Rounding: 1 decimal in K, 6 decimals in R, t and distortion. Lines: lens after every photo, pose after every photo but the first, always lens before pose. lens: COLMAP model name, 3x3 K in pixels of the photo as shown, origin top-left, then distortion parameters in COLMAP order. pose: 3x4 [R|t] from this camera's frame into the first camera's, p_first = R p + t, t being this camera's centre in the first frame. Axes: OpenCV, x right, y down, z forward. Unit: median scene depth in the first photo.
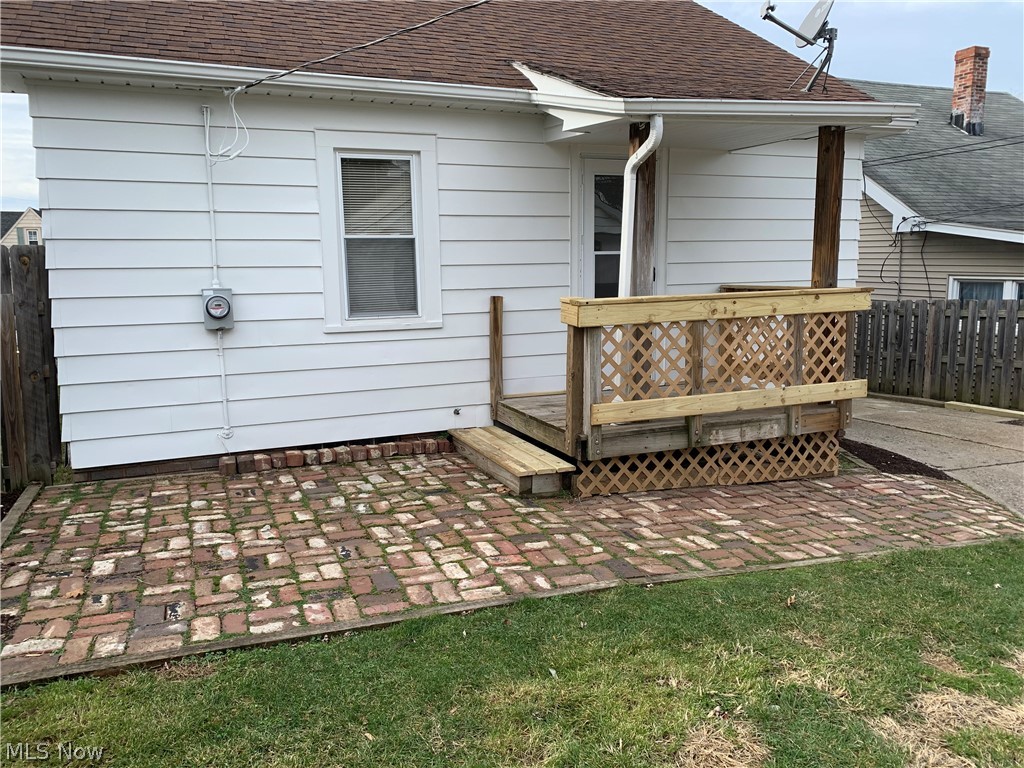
lens RADIAL K [[774.4, 0, 513.5], [0, 774.4, 378.6], [0, 0, 1]] dist [0.080794, -0.095470]
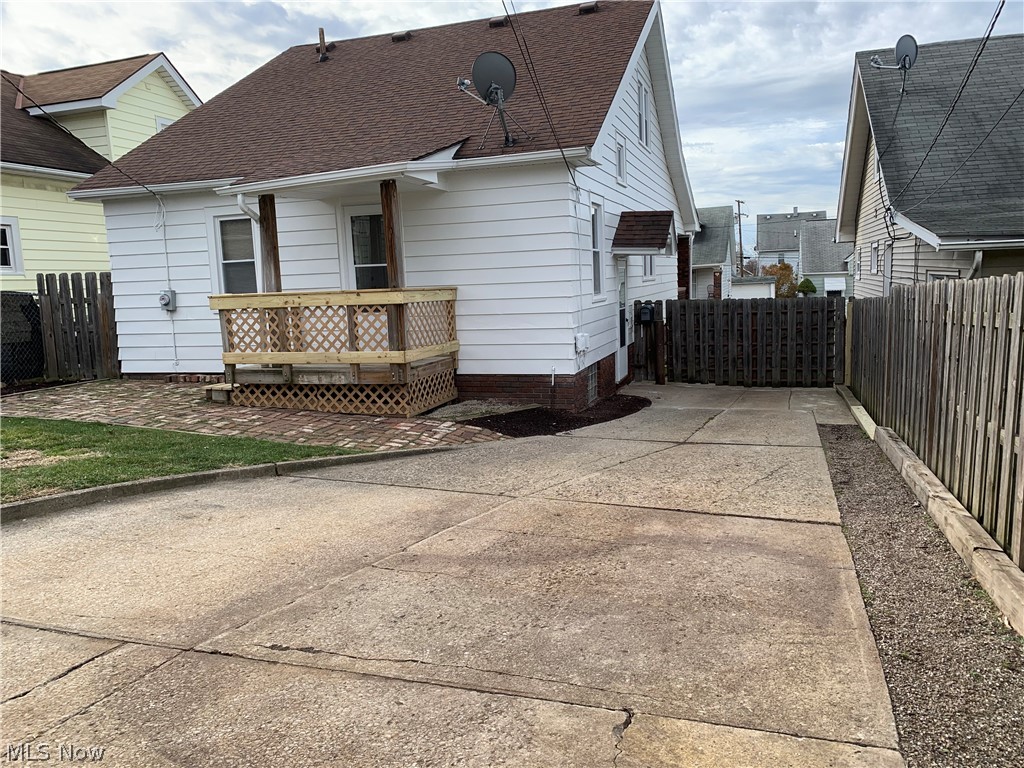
lens RADIAL K [[774.4, 0, 513.5], [0, 774.4, 378.6], [0, 0, 1]] dist [0.080794, -0.095470]
pose [[0.760550, 0.067235, -0.645788, 1.614684], [-0.065959, 0.997479, 0.026169, 0.001009], [0.645920, 0.022693, 0.763068, 0.028886]]
